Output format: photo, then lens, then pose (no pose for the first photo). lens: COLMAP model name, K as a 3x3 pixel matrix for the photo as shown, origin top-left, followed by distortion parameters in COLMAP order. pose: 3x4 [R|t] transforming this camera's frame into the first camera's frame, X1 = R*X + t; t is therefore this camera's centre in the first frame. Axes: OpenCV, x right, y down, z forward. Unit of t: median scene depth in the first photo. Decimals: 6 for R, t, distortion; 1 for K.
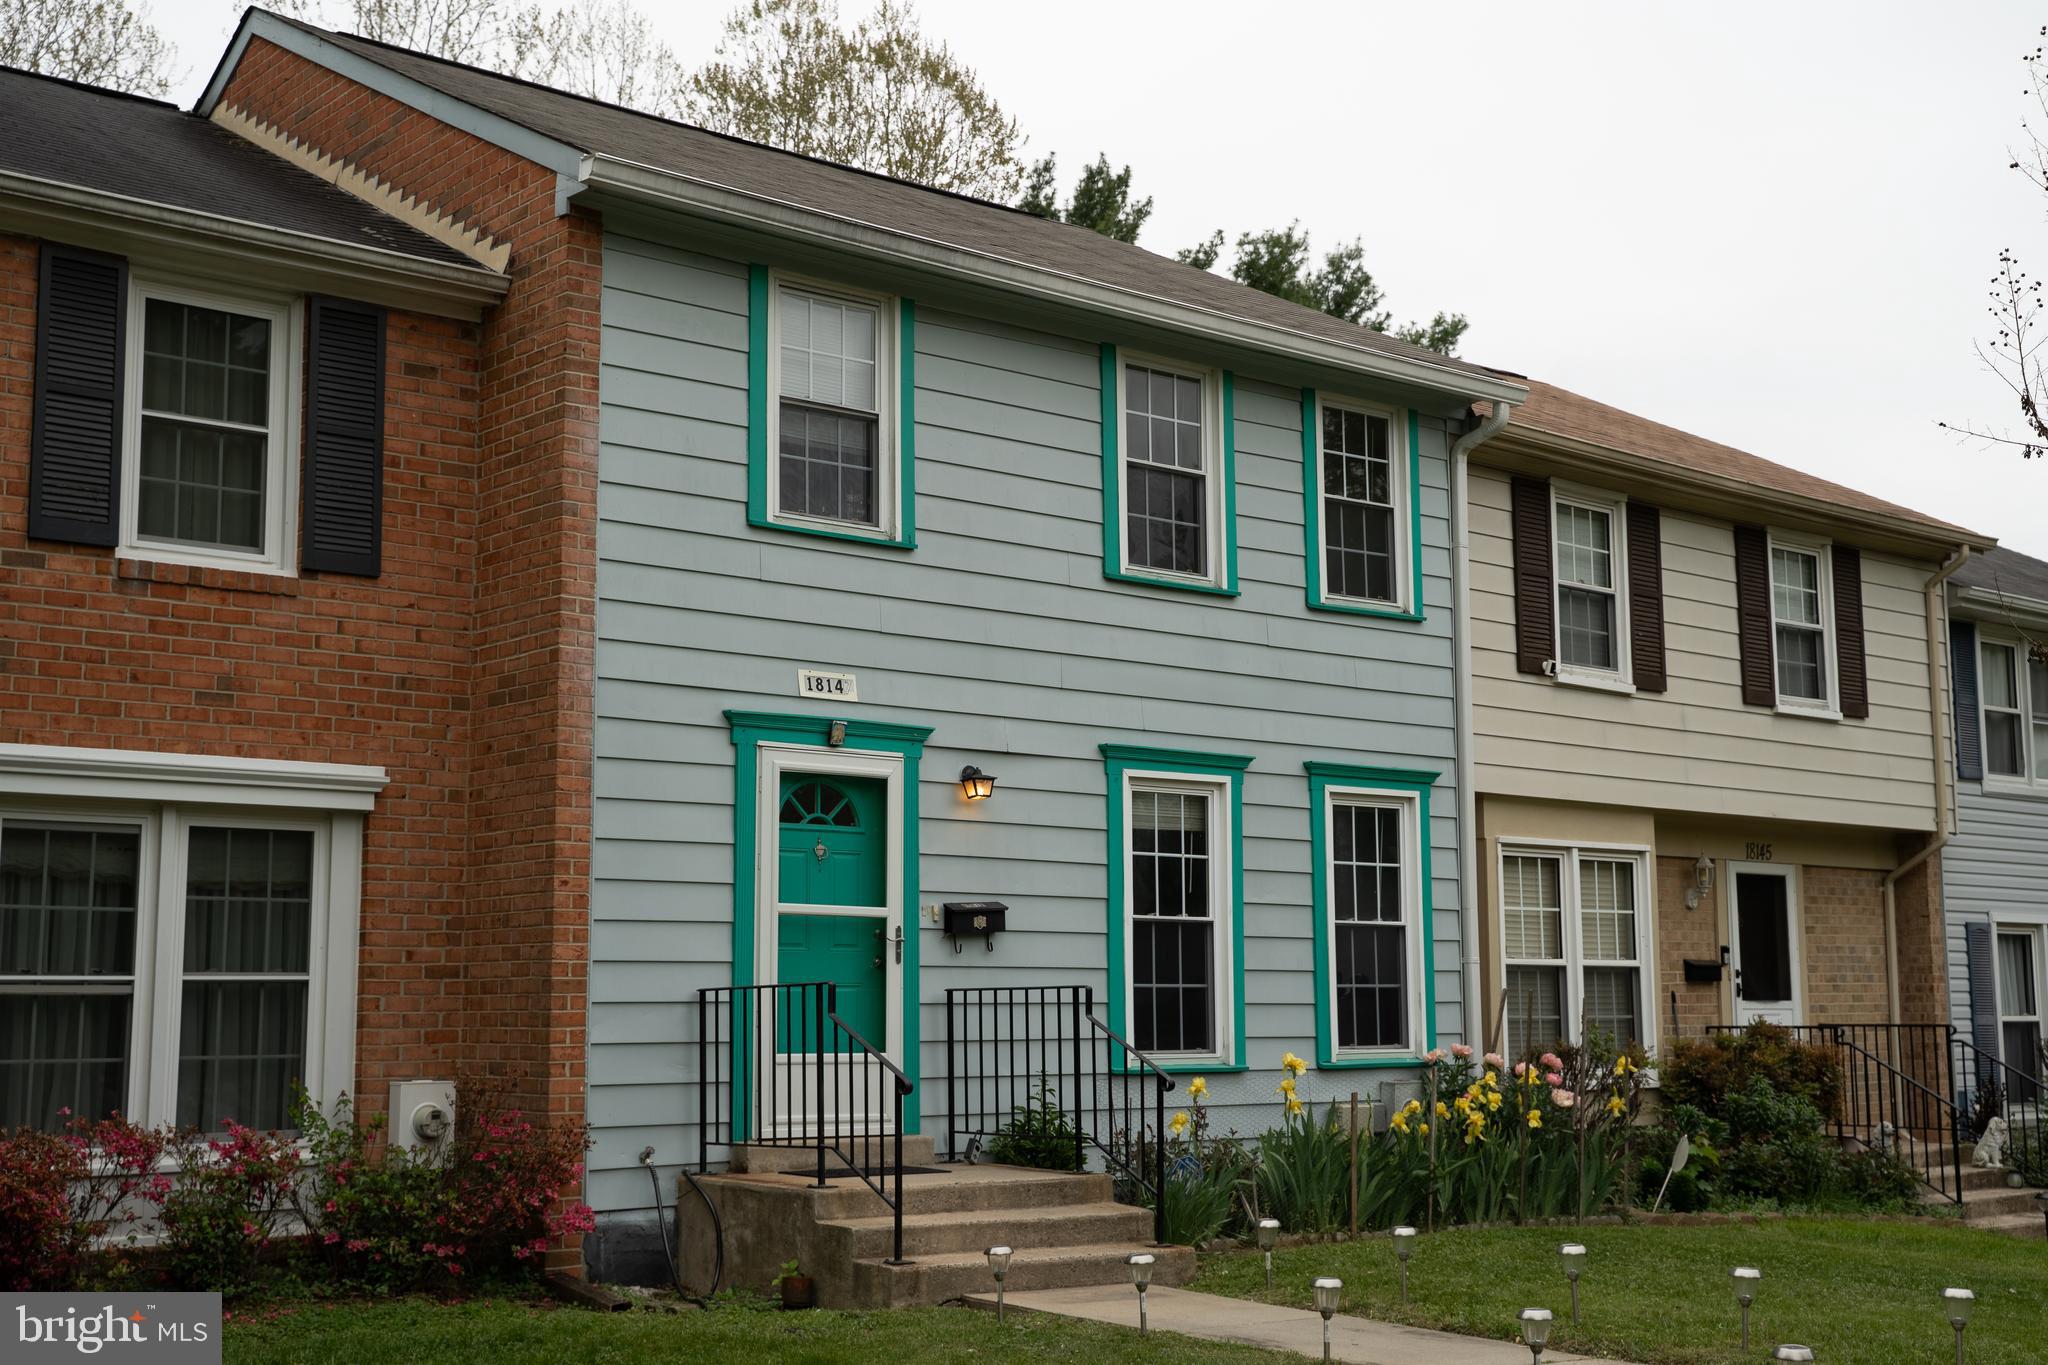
lens RADIAL K [[2475.7, 0, 1024.0], [0, 2475.7, 682.5], [0, 0, 1]] dist [0.022670, 0.053156]
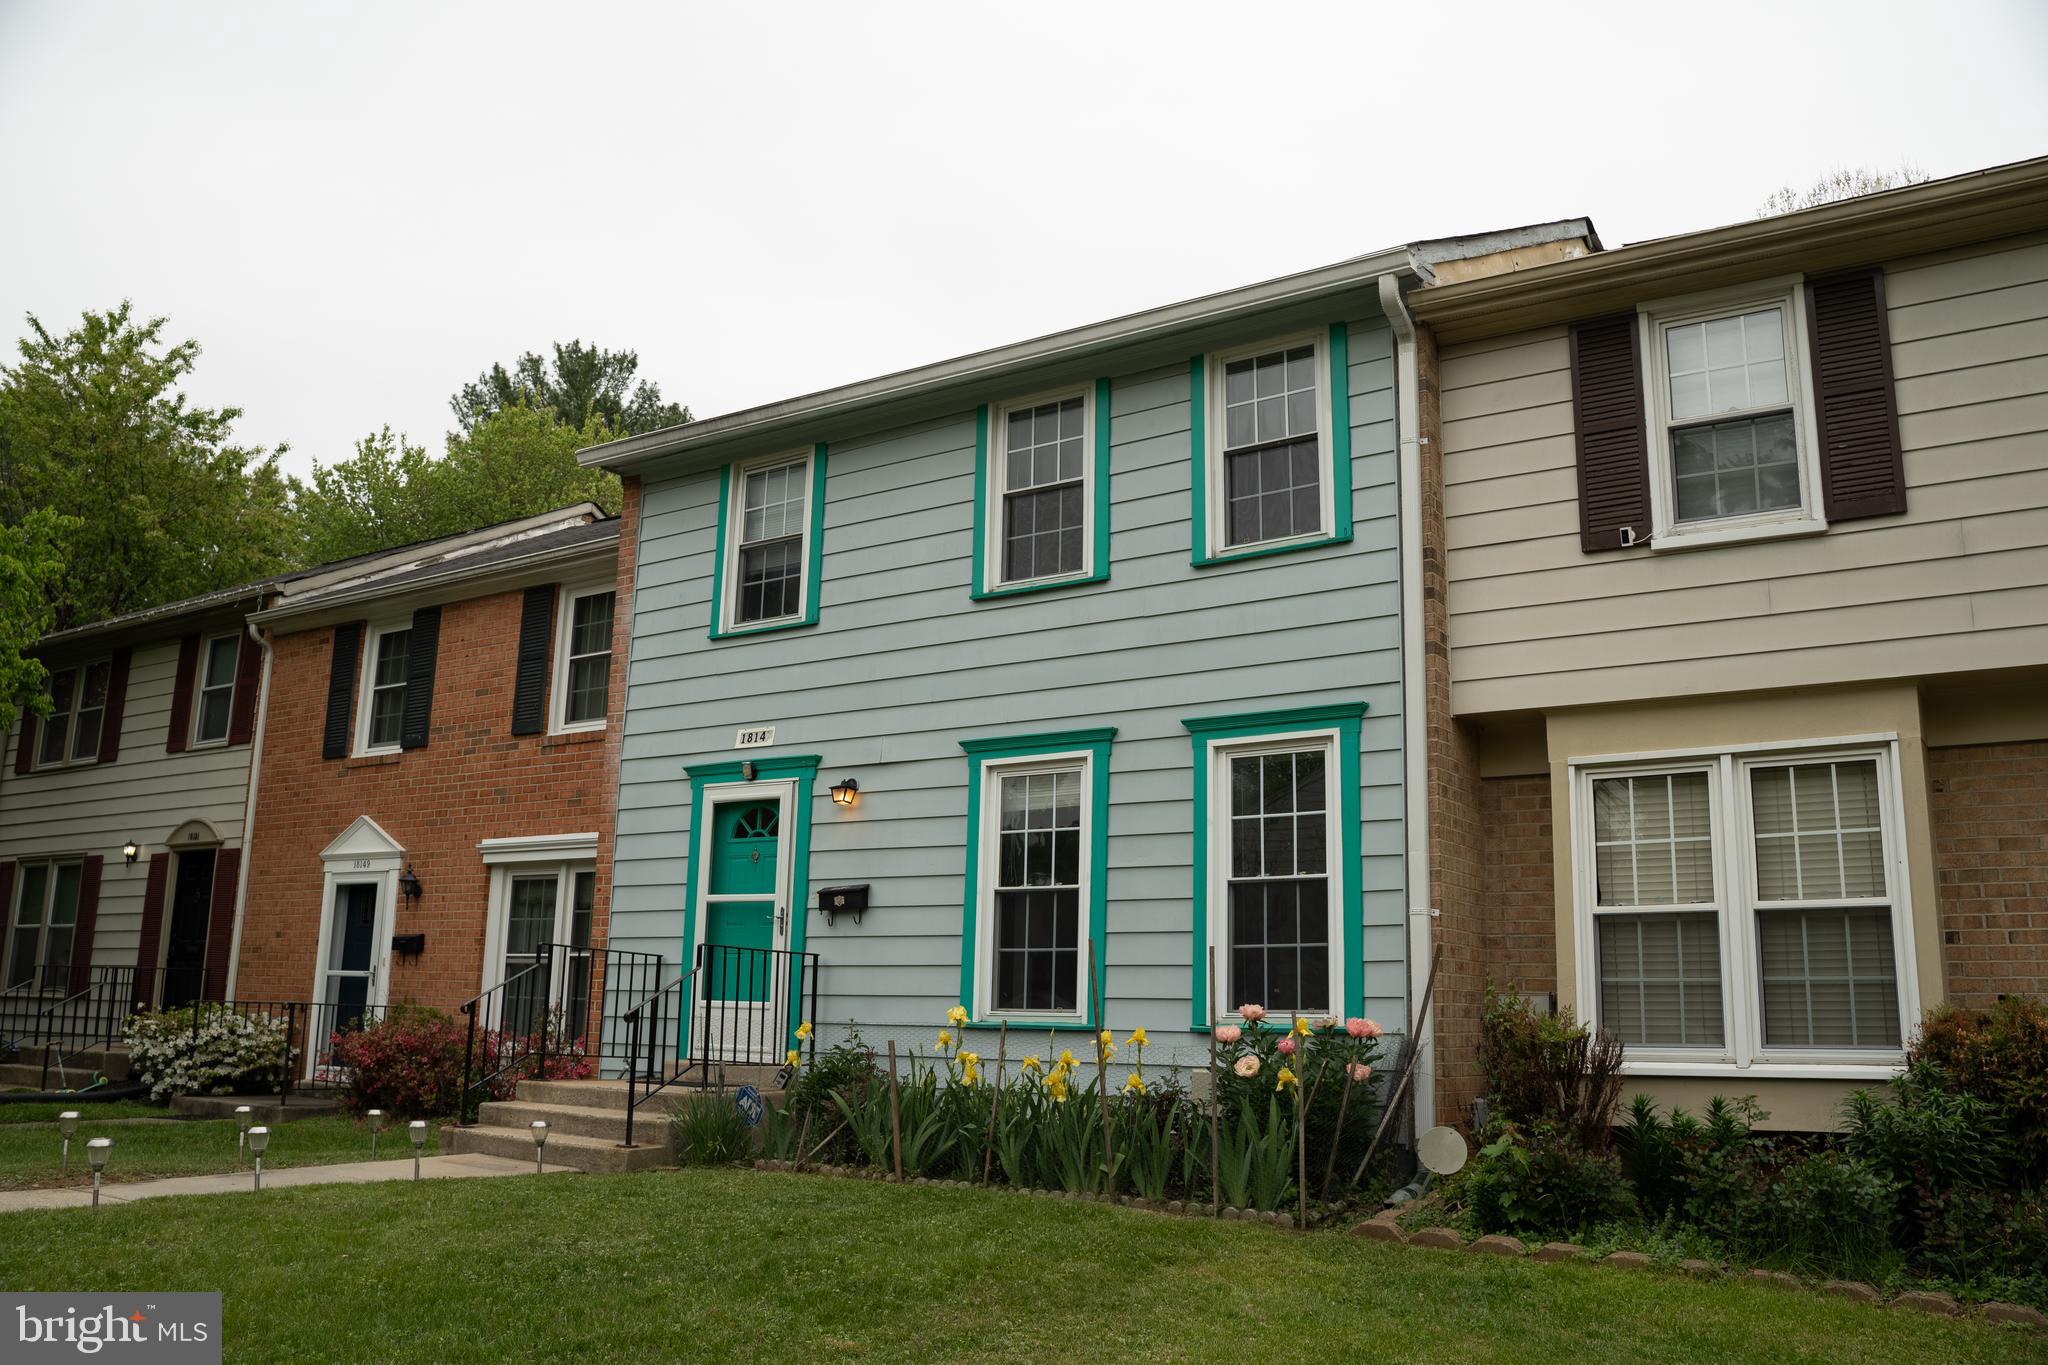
lens RADIAL K [[1668.3, 0, 1024.0], [0, 1668.3, 682.5], [0, 0, 1]] dist [-0.115455, 0.095429]
pose [[0.282076, -0.186691, -0.941052, 0.862908], [0.104084, 0.981049, -0.163427, 0.141645], [0.953729, -0.051849, 0.296162, 0.879248]]
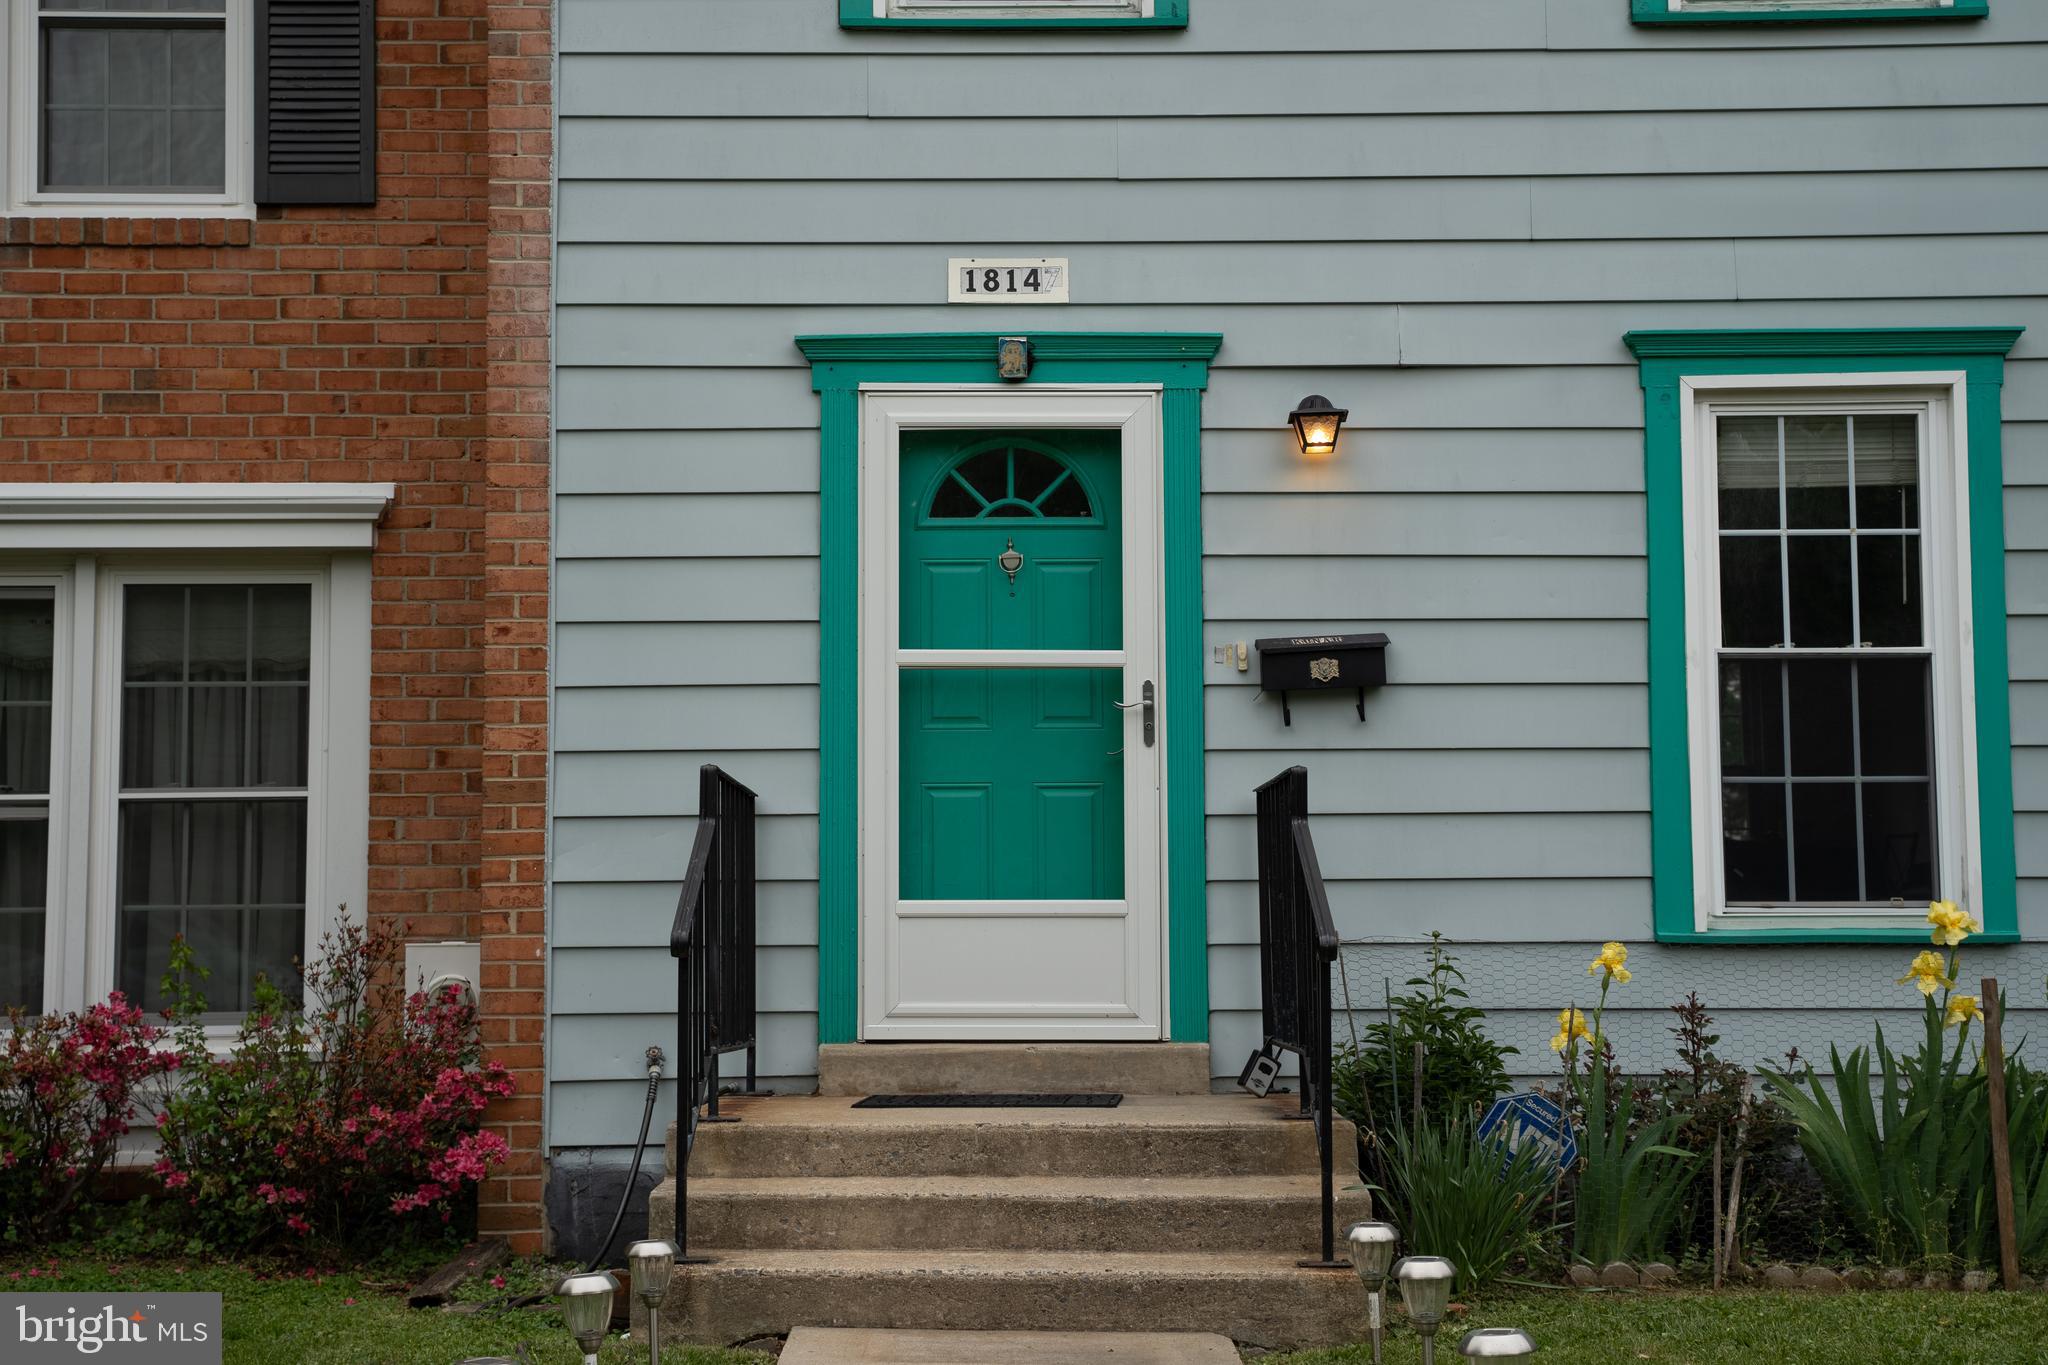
lens RADIAL K [[2891.9, 0, 1031.0], [0, 2891.9, 675.5], [0, 0, 1]] dist [0.074375, 0.150896]
pose [[0.773717, -0.057364, -0.630929, 0.358438], [0.088139, 0.995954, 0.017534, 0.084159], [0.627370, -0.069175, 0.775643, 0.468657]]
